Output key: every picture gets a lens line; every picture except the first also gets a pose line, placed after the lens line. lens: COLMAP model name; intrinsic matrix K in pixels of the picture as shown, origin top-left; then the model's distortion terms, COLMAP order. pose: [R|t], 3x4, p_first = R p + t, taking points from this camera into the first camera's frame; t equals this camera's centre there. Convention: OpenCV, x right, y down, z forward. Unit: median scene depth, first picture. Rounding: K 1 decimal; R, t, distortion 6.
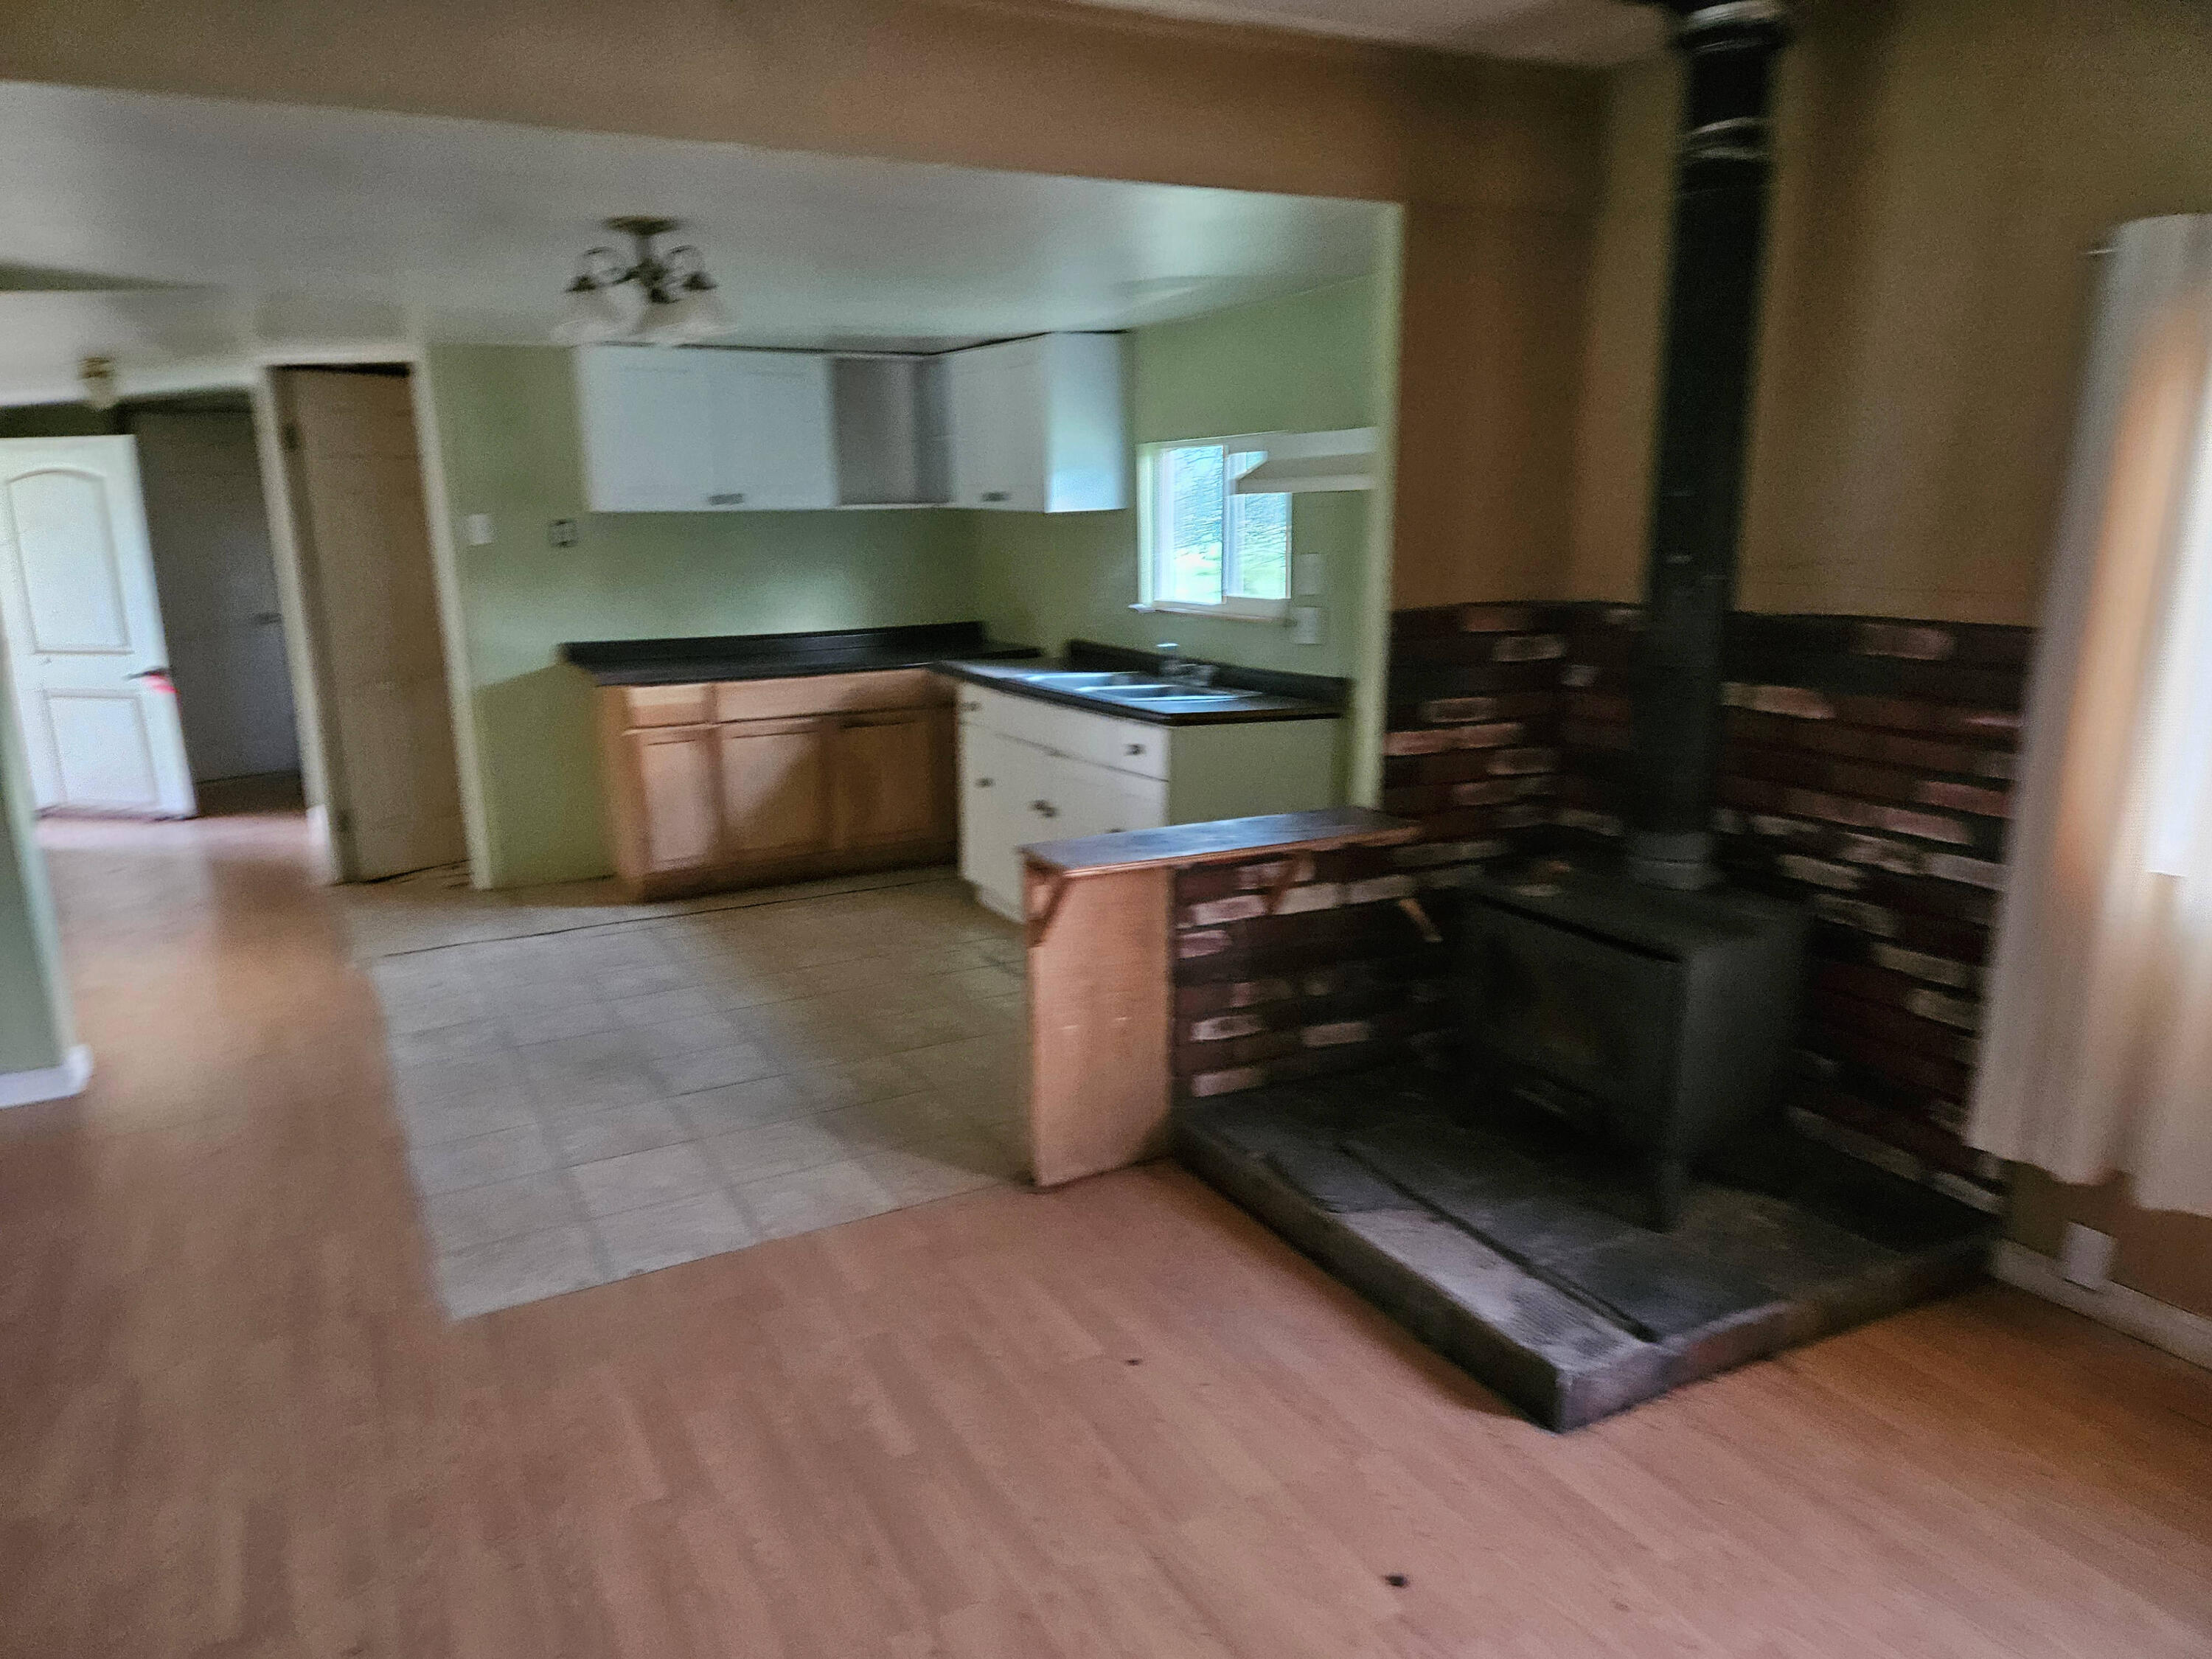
lens RADIAL K [[1466.8, 0, 1107.9], [0, 1466.8, 854.5], [0, 0, 1]] dist [0.095922, -0.082944]
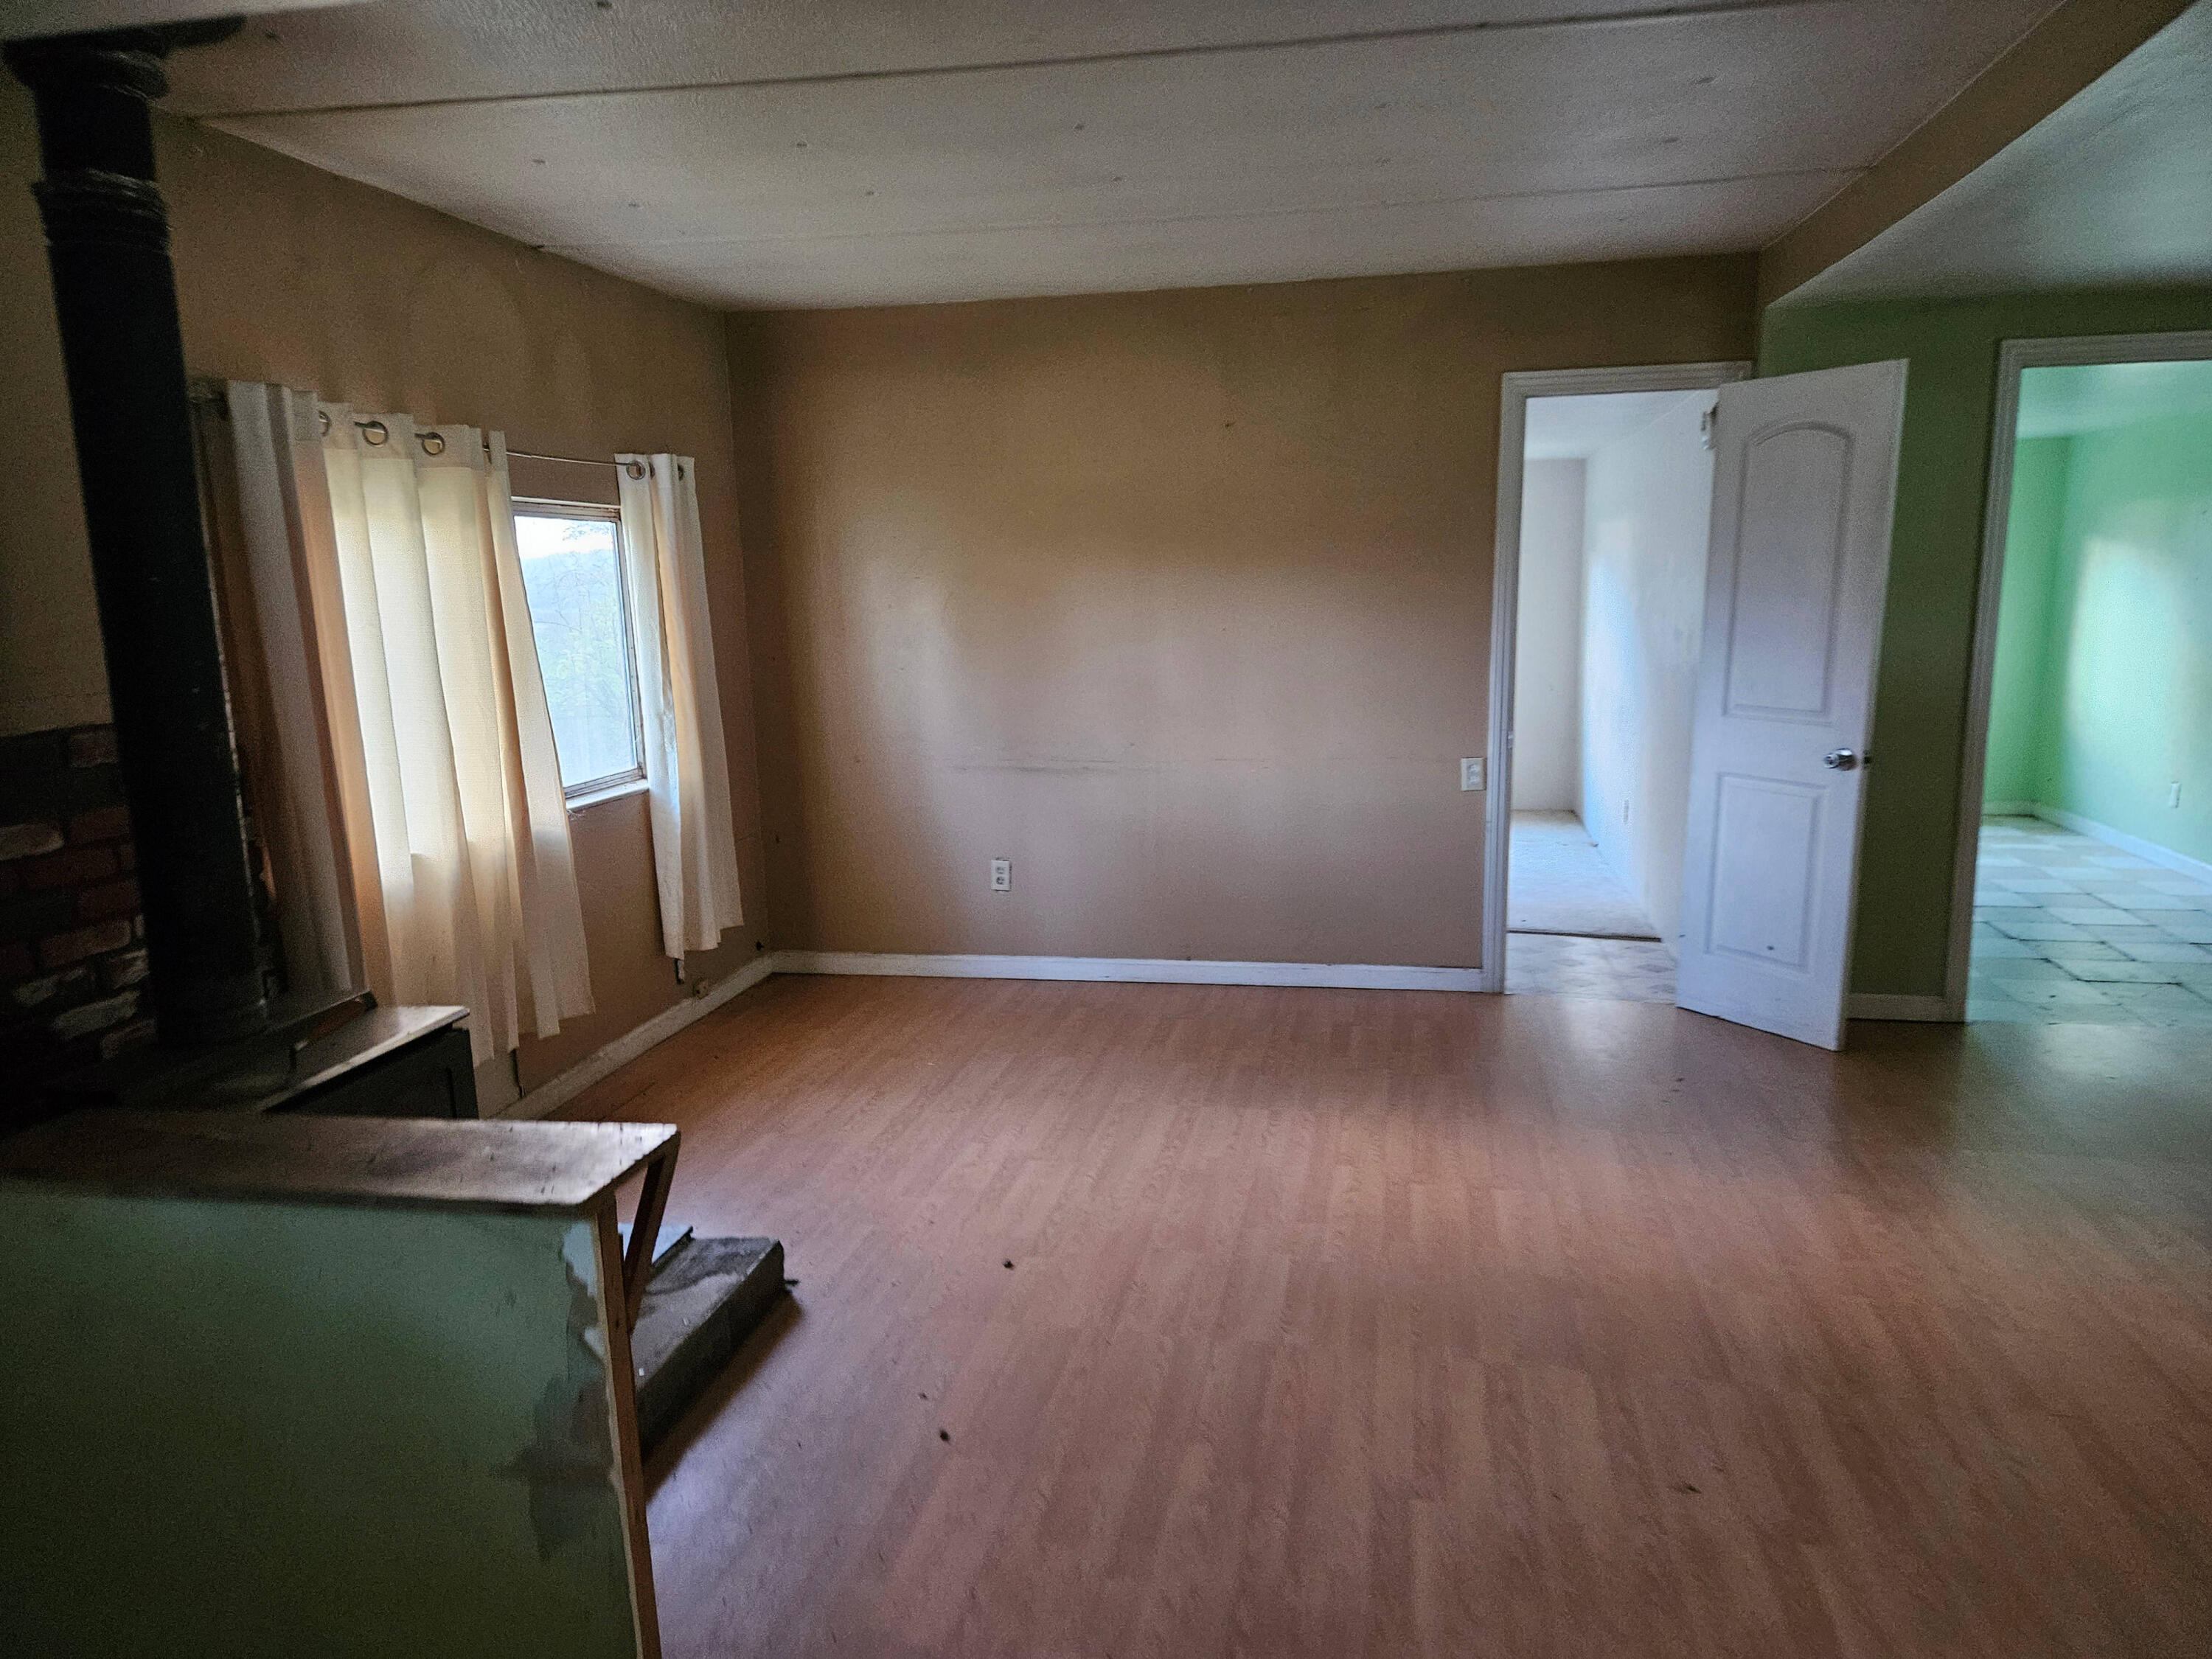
lens RADIAL K [[1466.8, 0, 1107.9], [0, 1466.8, 854.5], [0, 0, 1]] dist [0.095922, -0.082944]
pose [[-0.764091, -0.084951, 0.639491, -0.670077], [0.182474, 0.922348, 0.340554, -0.332789], [-0.618764, 0.376904, -0.689256, 1.481563]]
